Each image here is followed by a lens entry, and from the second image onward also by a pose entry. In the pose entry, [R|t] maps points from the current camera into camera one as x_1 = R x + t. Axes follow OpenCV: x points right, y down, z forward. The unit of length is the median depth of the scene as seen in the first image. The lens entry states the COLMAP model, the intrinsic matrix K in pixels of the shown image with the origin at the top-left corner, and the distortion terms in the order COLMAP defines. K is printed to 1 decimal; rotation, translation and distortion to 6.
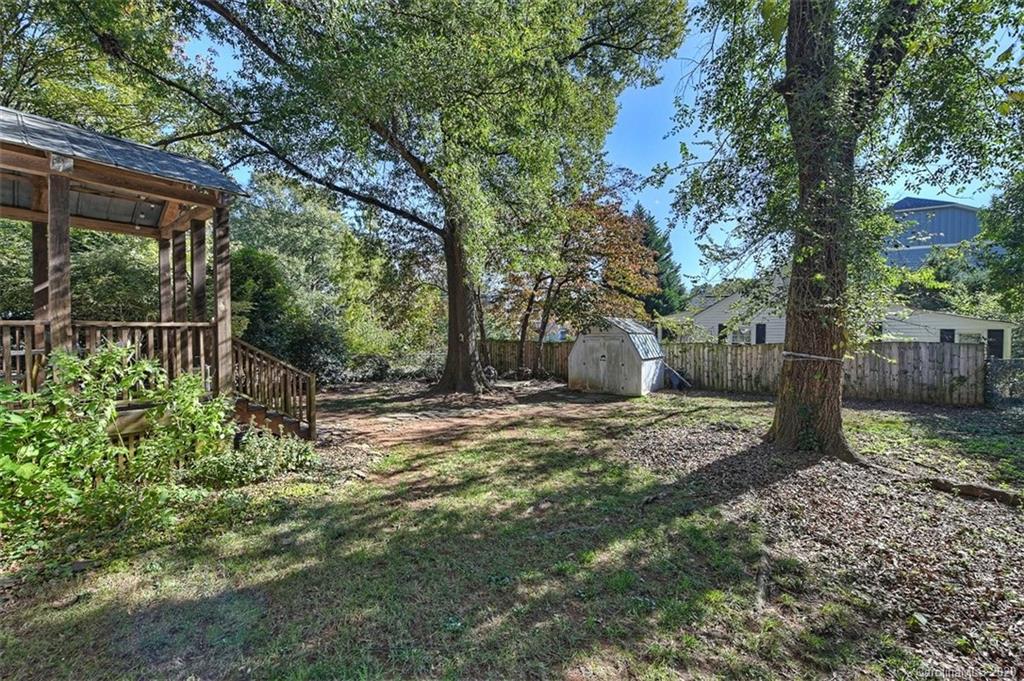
lens RADIAL K [[417.0, 0, 511.3], [0, 417.0, 336.6], [0, 0, 1]] dist [-0.001967, -0.000836]
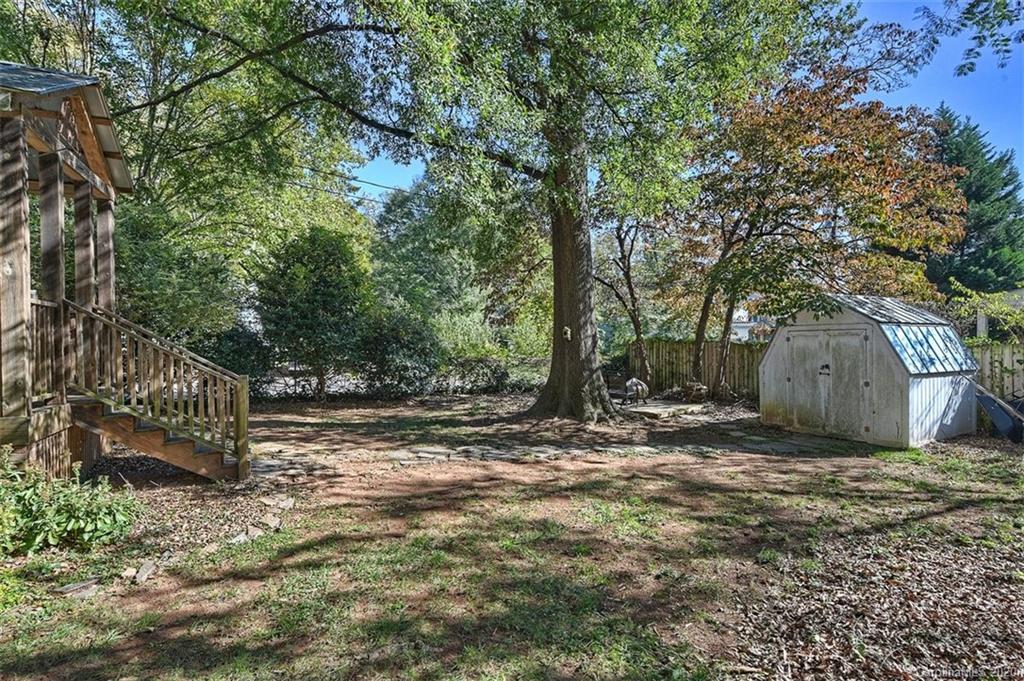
lens RADIAL K [[517.0, 0, 511.4], [0, 517.0, 333.1], [0, 0, 1]] dist [0.001746, -0.000451]
pose [[0.909854, -0.004468, -0.414905, 0.127414], [-0.000971, 0.999916, -0.012897, 0.012456], [0.414927, 0.012137, 0.909774, 0.223214]]
